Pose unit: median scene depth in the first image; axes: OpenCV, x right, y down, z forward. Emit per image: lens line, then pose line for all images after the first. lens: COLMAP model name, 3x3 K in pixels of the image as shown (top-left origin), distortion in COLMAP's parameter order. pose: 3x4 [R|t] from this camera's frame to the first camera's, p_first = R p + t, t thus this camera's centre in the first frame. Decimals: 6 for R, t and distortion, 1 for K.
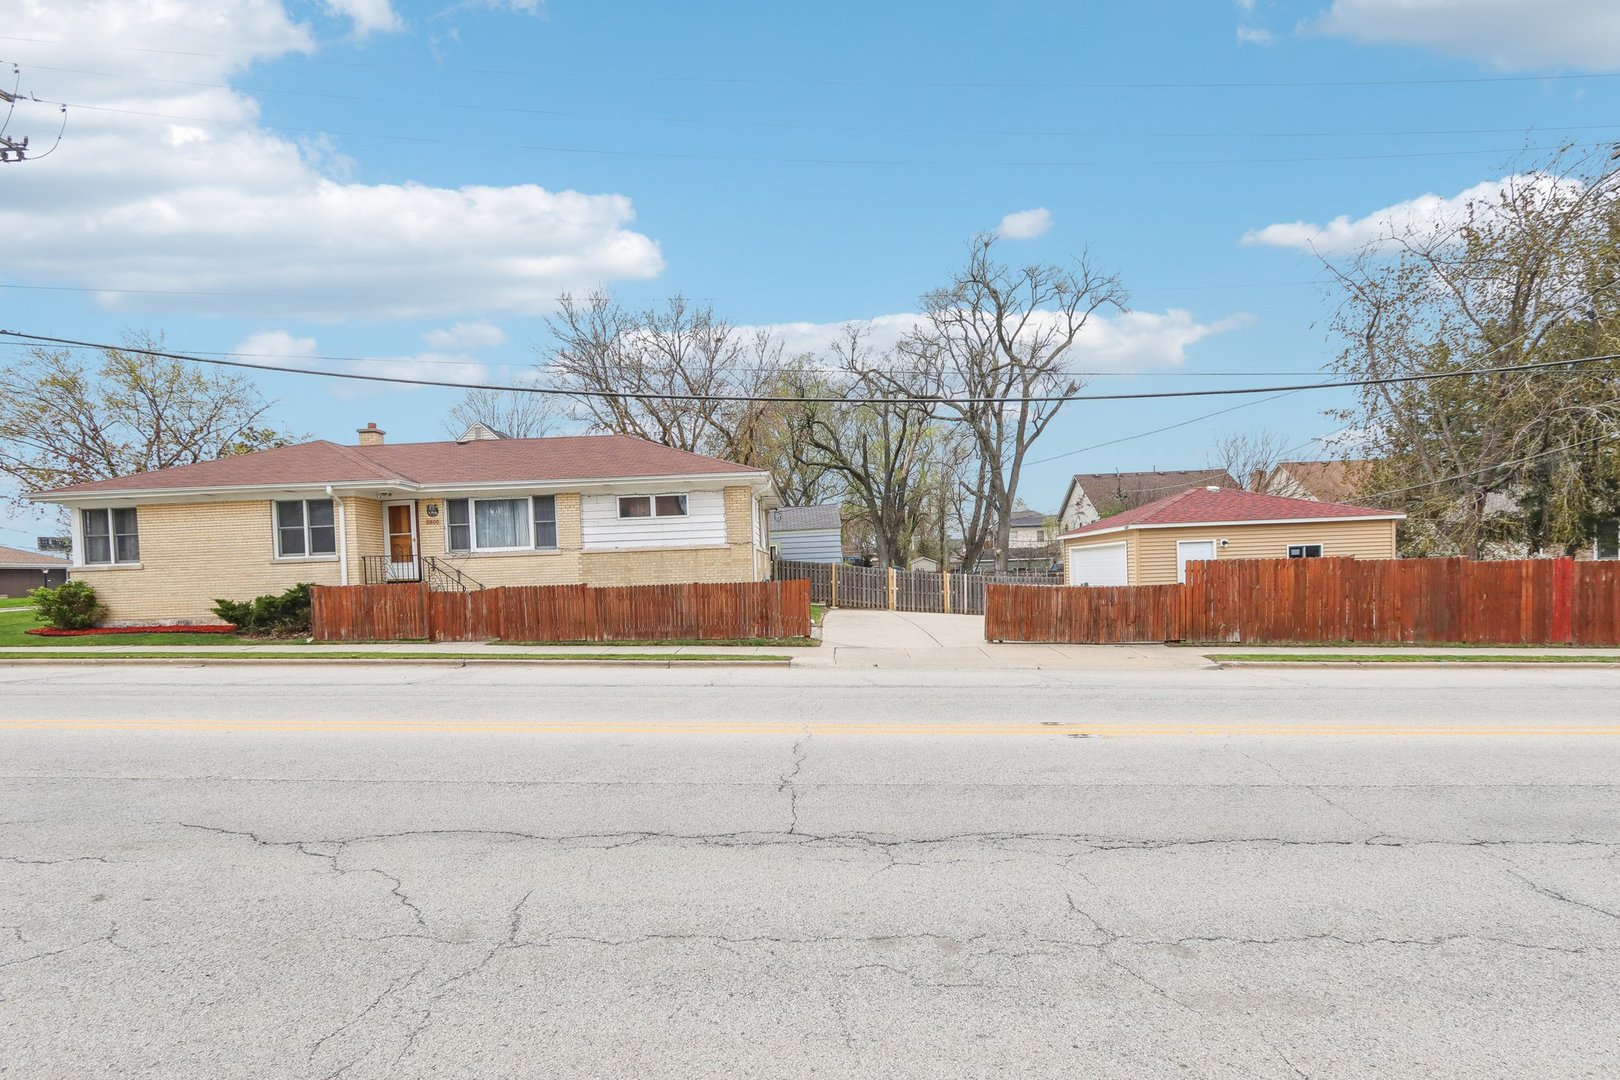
lens RADIAL K [[779.8, 0, 775.6], [0, 779.8, 579.2], [0, 0, 1]] dist [0.000460, 0.000275]
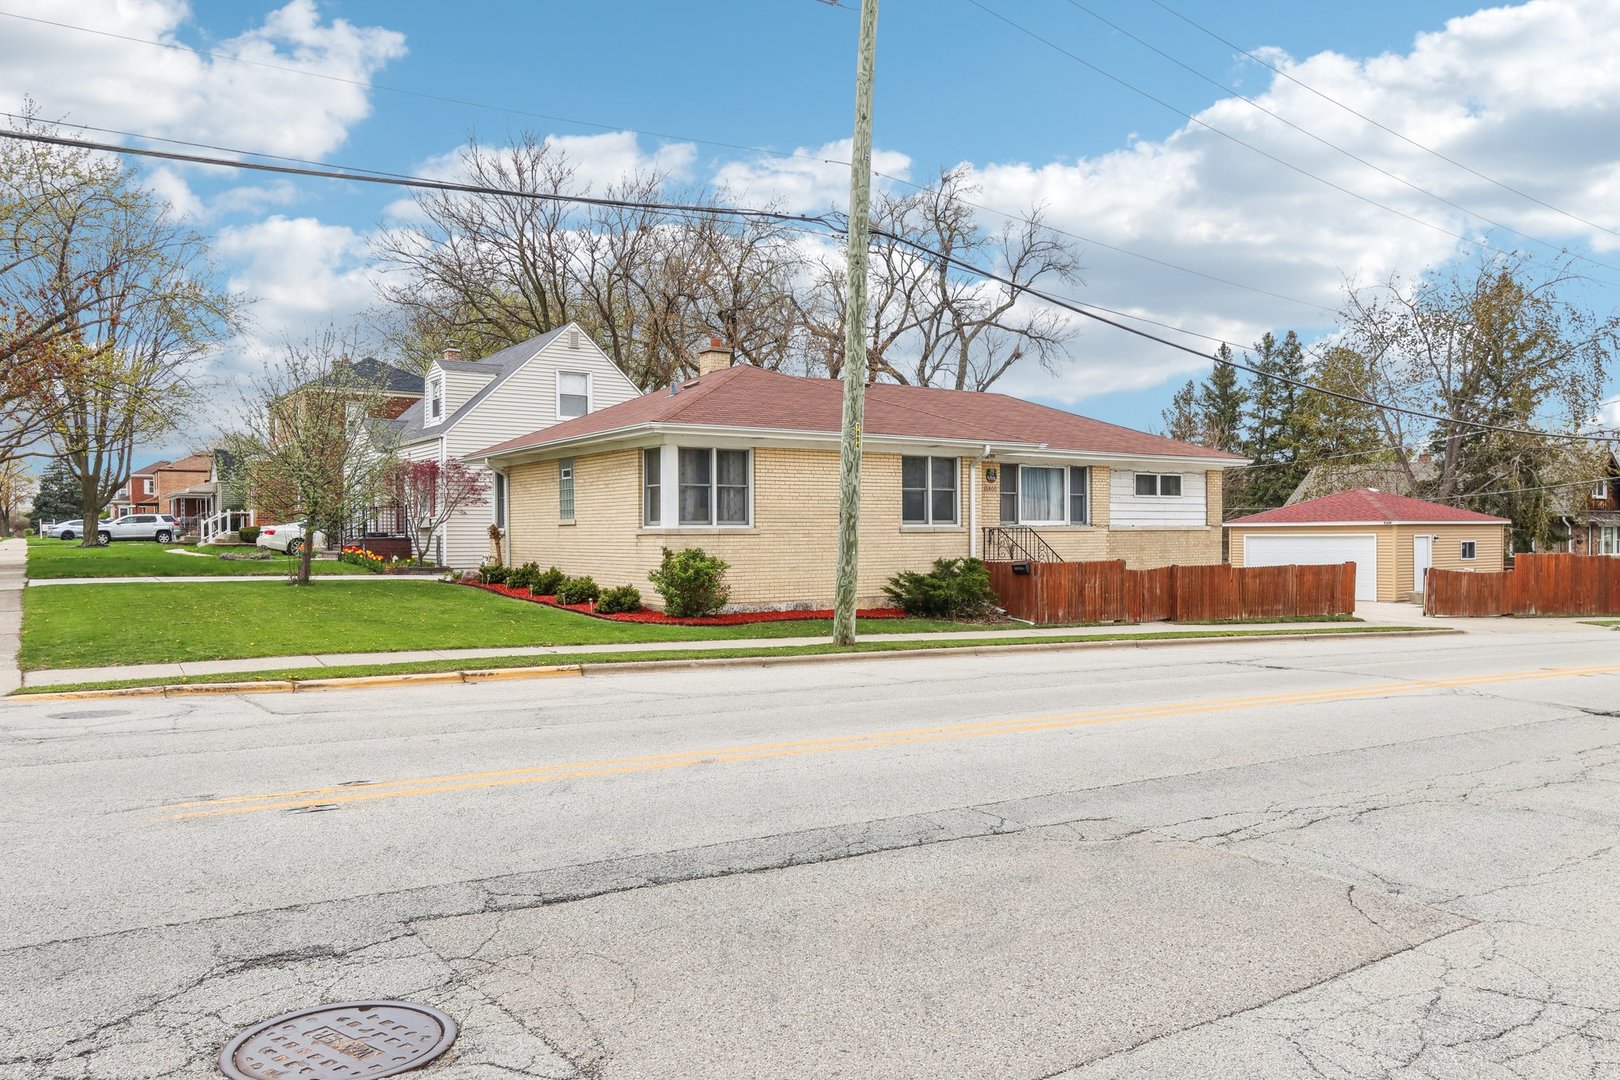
lens RADIAL K [[1185.8, 0, 810.0], [0, 1185.8, 540.0], [0, 0, 1]] dist [0.006538, 0.001160]
pose [[0.790604, 0.026266, 0.611764, -1.426111], [-0.019265, 0.999652, -0.018023, 0.011402], [-0.612025, 0.002464, 0.790835, 0.080725]]
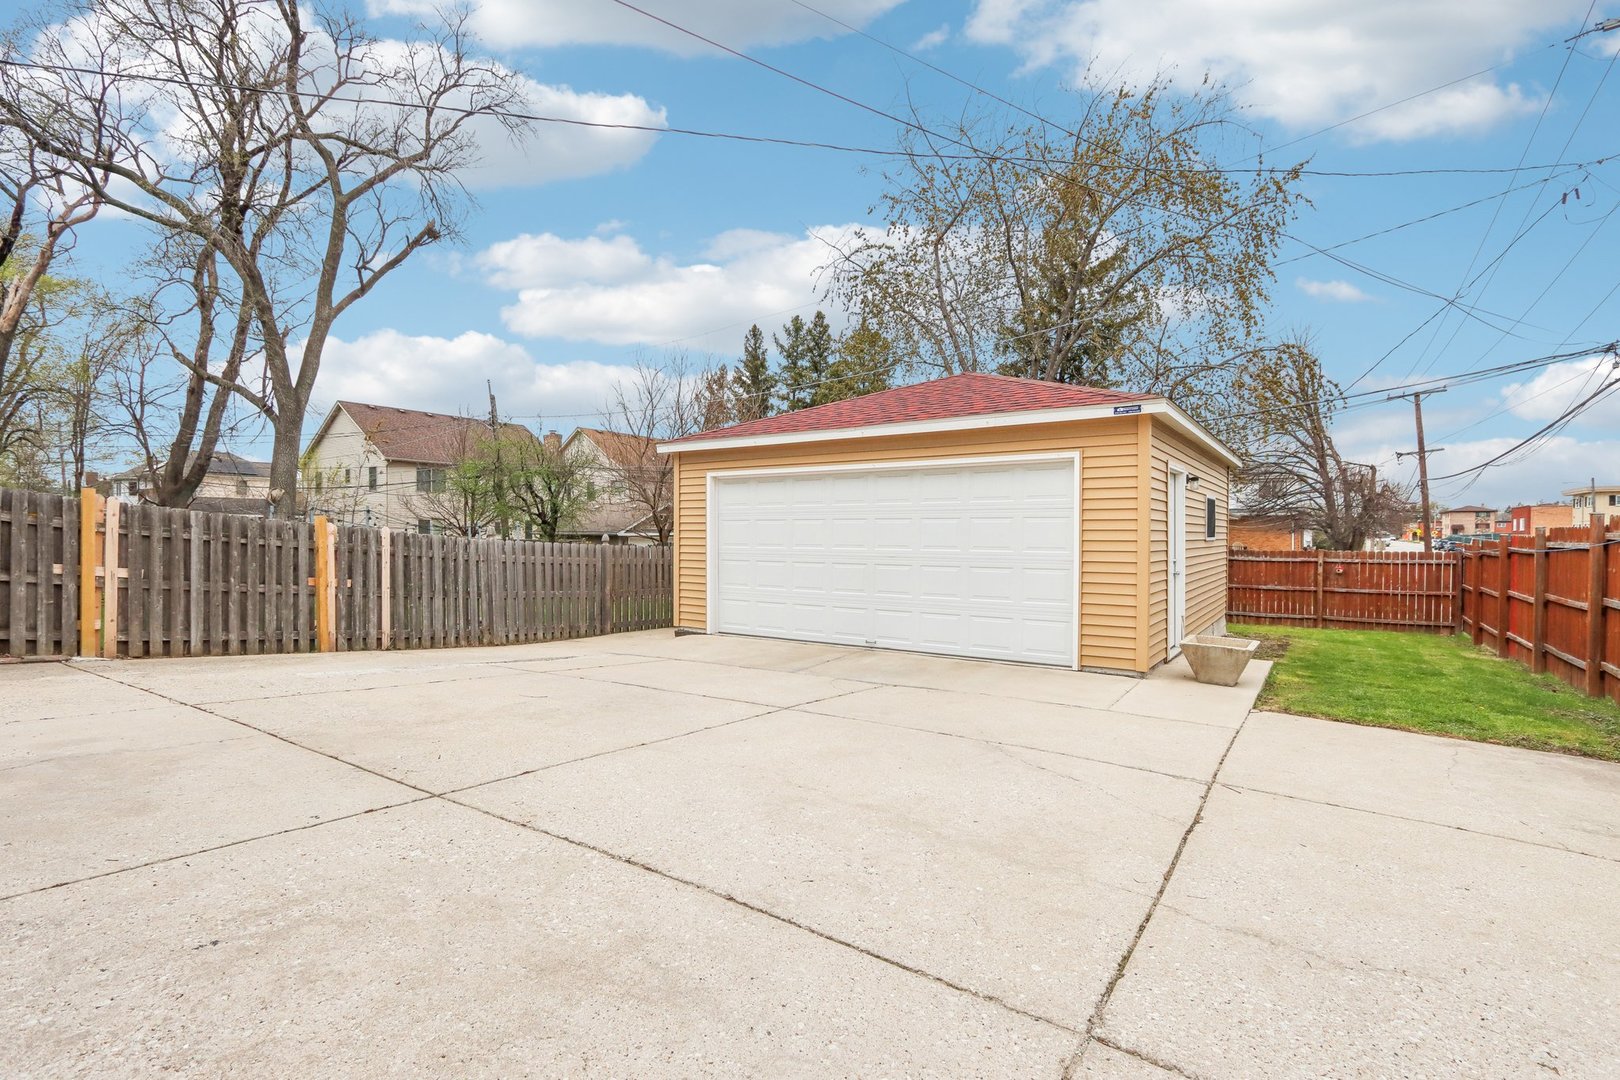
lens RADIAL K [[759.6, 0, 812.6], [0, 759.6, 540.7], [0, 0, 1]] dist [-0.018725, 0.000086]
pose [[0.507323, 0.025411, 0.861381, 0.077616], [-0.011873, 0.999676, -0.022498, 0.004576], [-0.861674, 0.001187, 0.507460, 0.966136]]
